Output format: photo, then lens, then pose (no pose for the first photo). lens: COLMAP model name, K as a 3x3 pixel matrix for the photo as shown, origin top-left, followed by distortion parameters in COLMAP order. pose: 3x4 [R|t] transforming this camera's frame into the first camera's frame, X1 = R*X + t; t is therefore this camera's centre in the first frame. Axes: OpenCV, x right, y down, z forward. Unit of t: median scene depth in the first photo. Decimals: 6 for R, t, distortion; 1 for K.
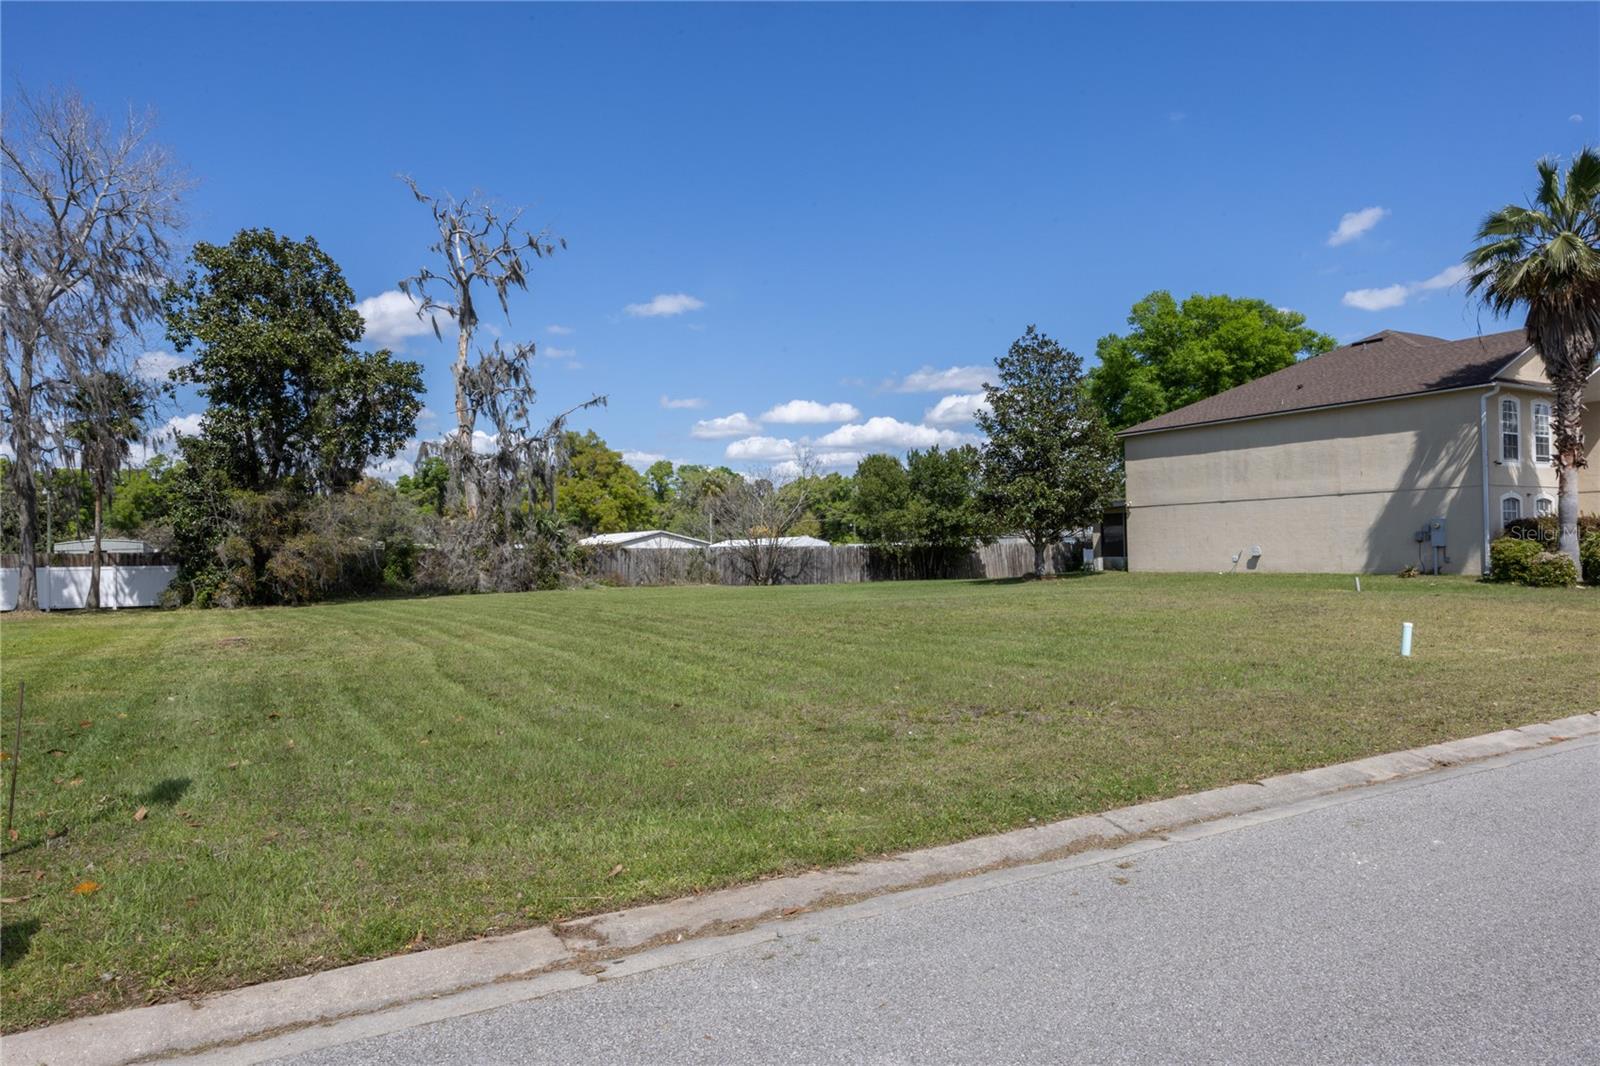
lens RADIAL K [[1052.7, 0, 799.8], [0, 1052.7, 529.6], [0, 0, 1]] dist [-0.005931, -0.000165]
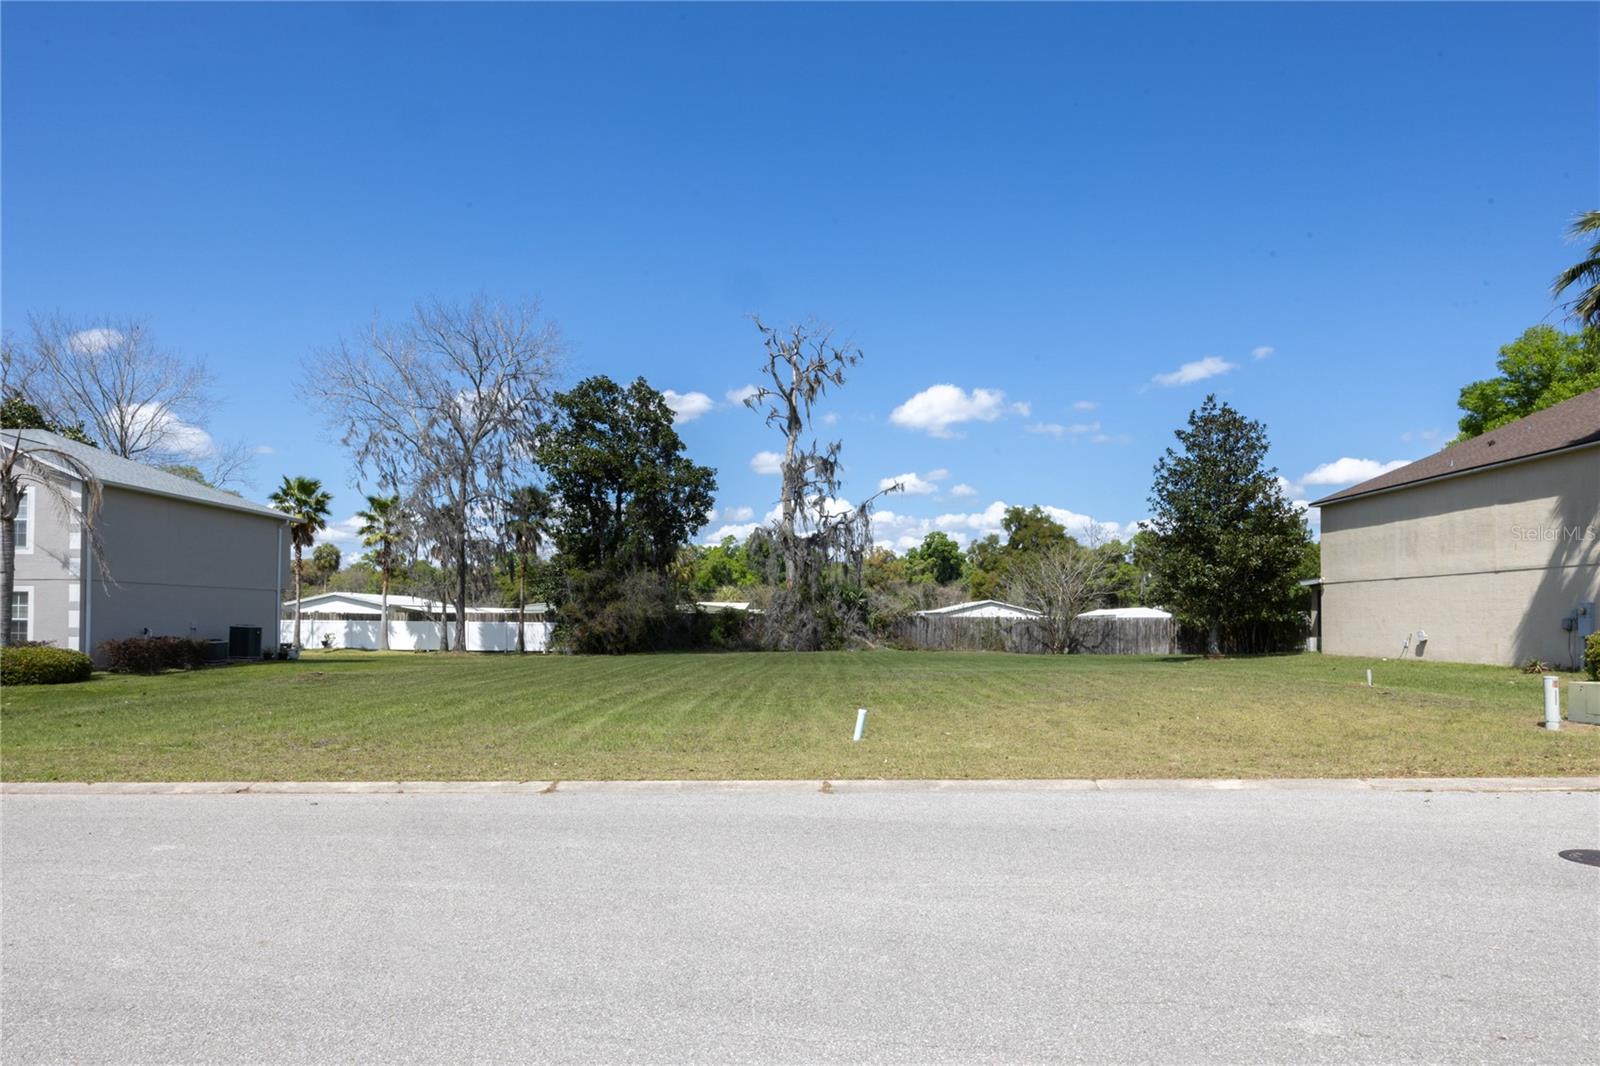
lens RADIAL K [[979.2, 0, 795.8], [0, 979.2, 604.4], [0, 0, 1]] dist [-0.004757, 0.001576]
pose [[0.862373, 0.013303, -0.506099, 0.294174], [-0.007904, 0.999887, 0.012815, -0.008816], [0.506212, -0.007051, 0.862380, 0.030054]]
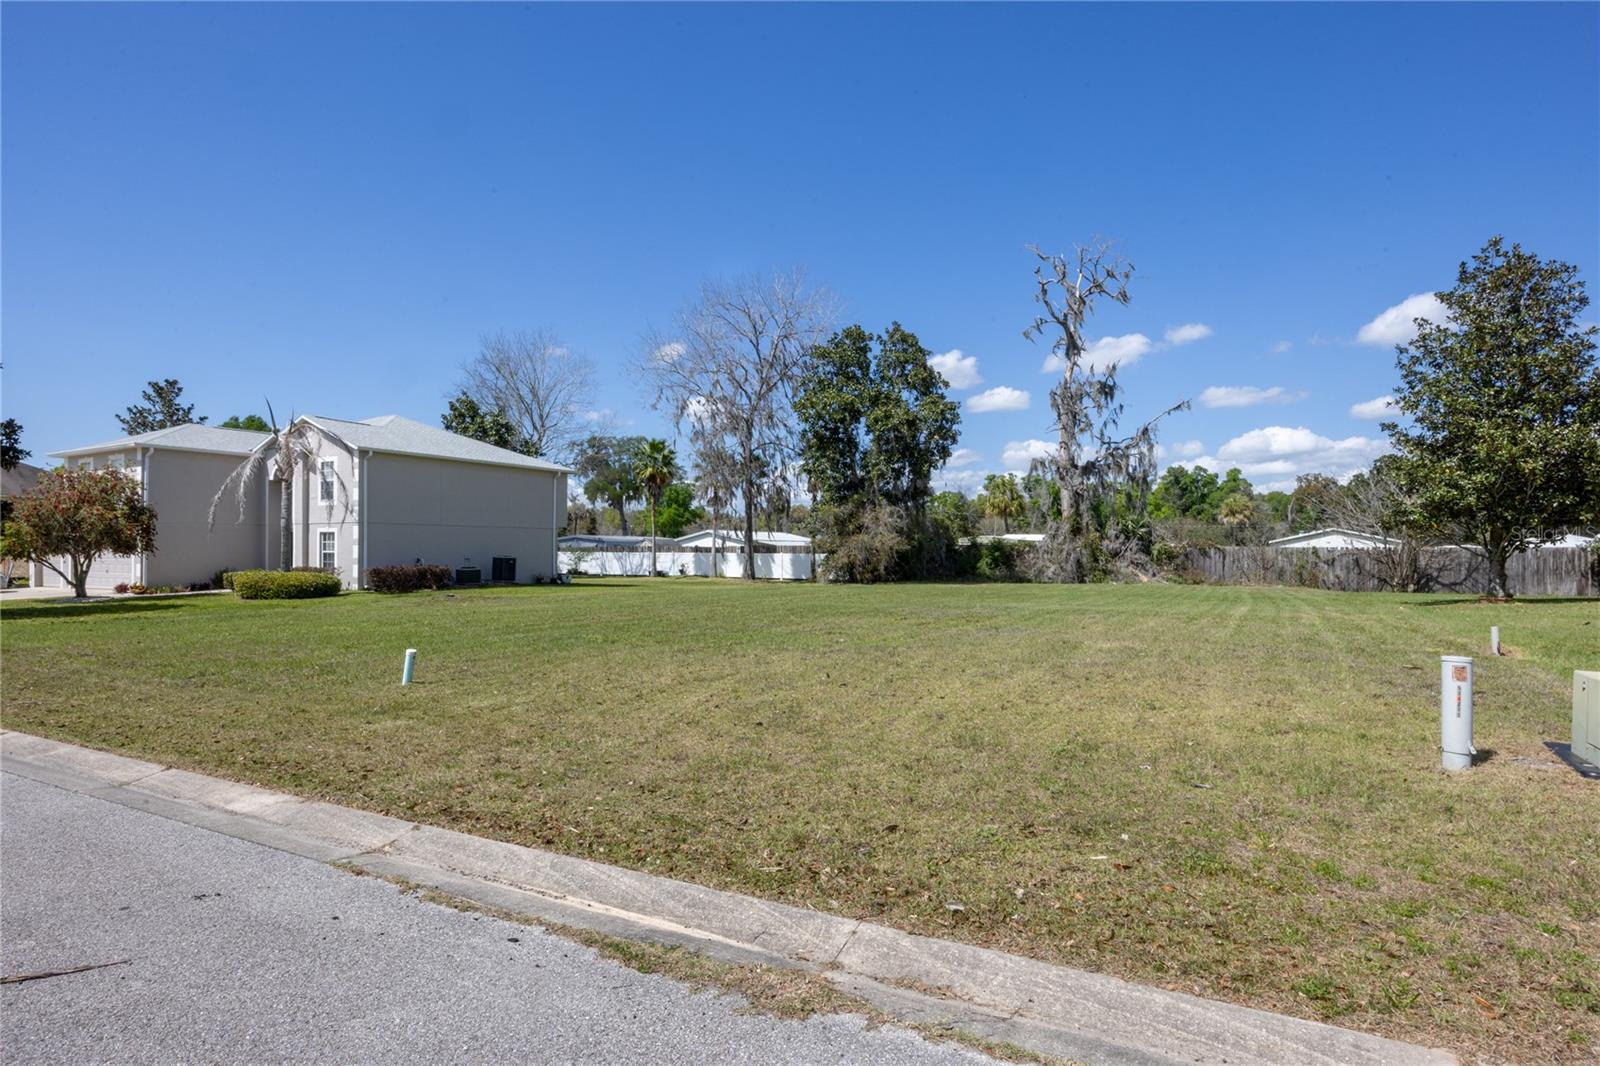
lens RADIAL K [[859.0, 0, 802.8], [0, 859.0, 533.0], [0, 0, 1]] dist [0.002362, 0.000665]
pose [[0.503724, -0.000407, -0.863864, 0.413722], [0.009340, 0.999944, 0.004975, -0.004011], [0.863814, -0.010575, 0.503700, 0.281283]]
